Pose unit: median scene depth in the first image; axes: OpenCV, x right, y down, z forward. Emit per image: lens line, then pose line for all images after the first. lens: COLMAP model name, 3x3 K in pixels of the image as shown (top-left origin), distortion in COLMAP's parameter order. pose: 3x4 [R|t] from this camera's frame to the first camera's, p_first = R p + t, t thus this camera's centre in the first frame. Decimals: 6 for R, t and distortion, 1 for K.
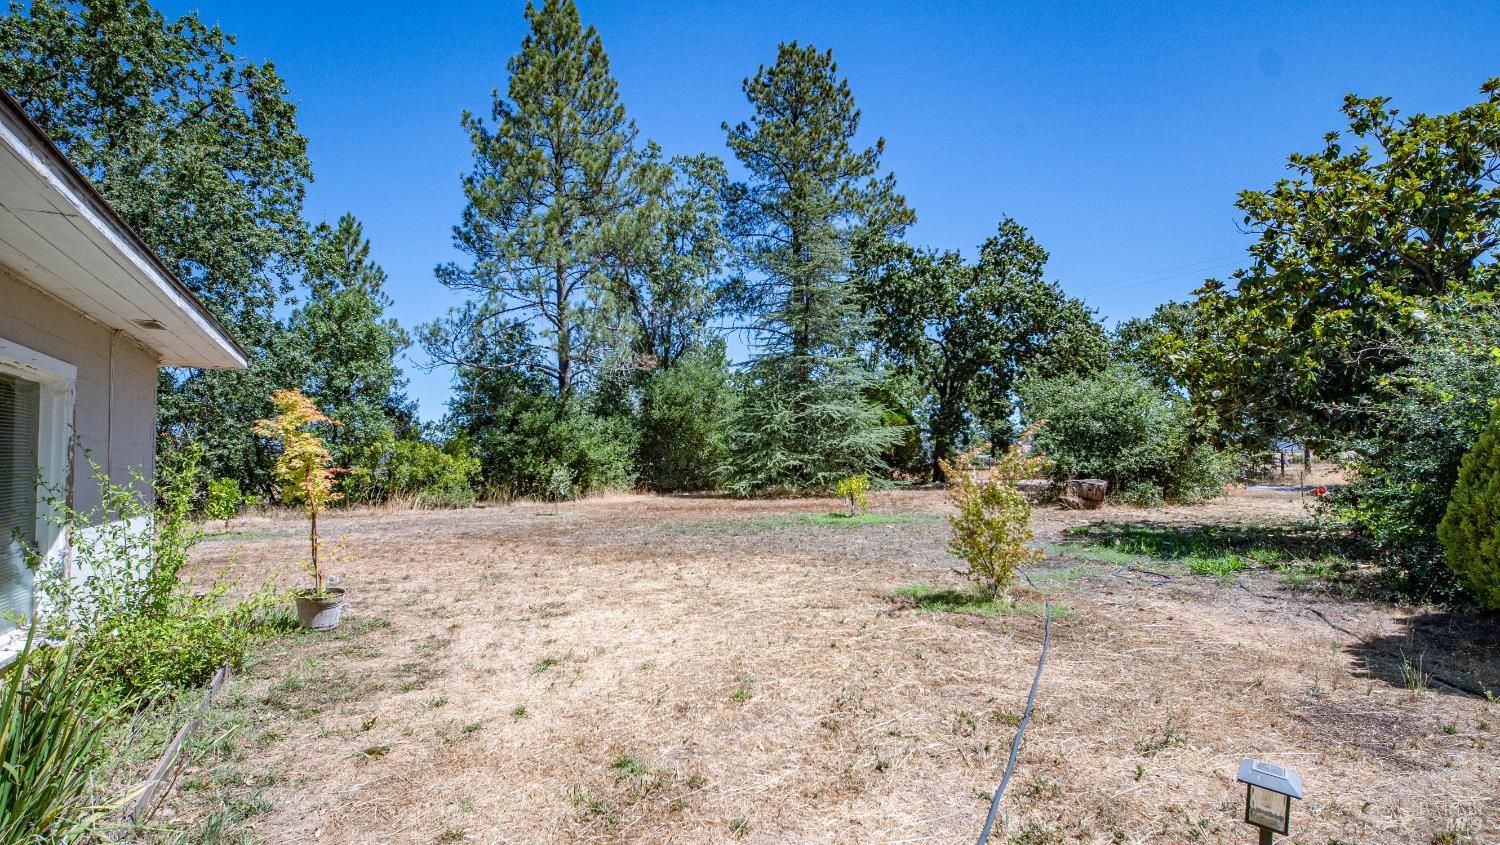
lens RADIAL K [[672.2, 0, 744.3], [0, 672.2, 430.5], [0, 0, 1]] dist [0.009350, -0.006360]
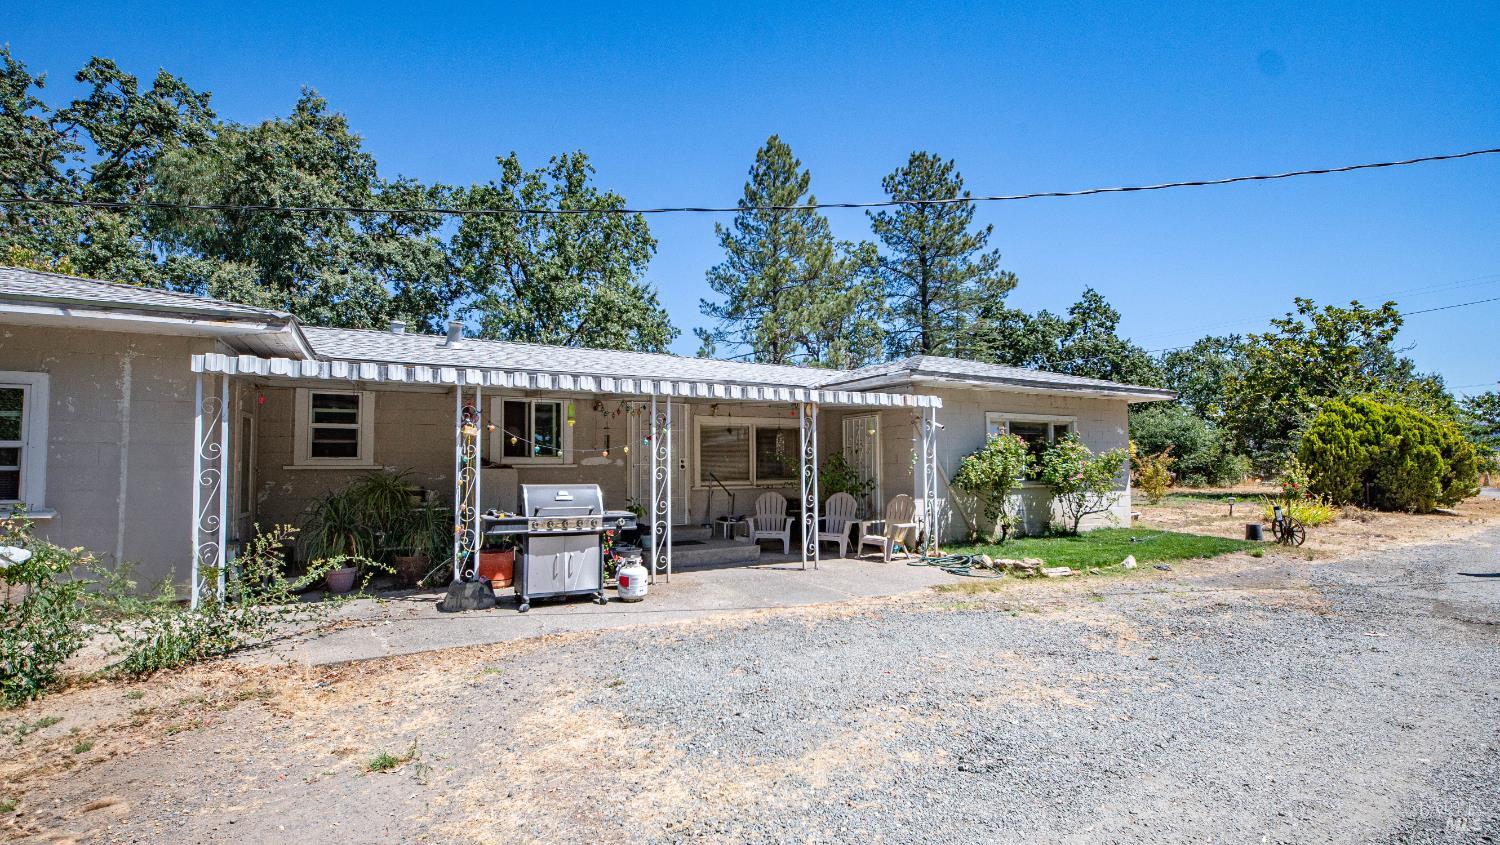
lens RADIAL K [[672.2, 0, 742.5], [0, 672.2, 433.1], [0, 0, 1]] dist [0.009350, -0.006360]
pose [[0.999317, 0.005975, -0.036454, -0.334513], [-0.006030, 0.999981, -0.001405, -0.013698], [0.036445, 0.001623, 0.999334, -0.509827]]
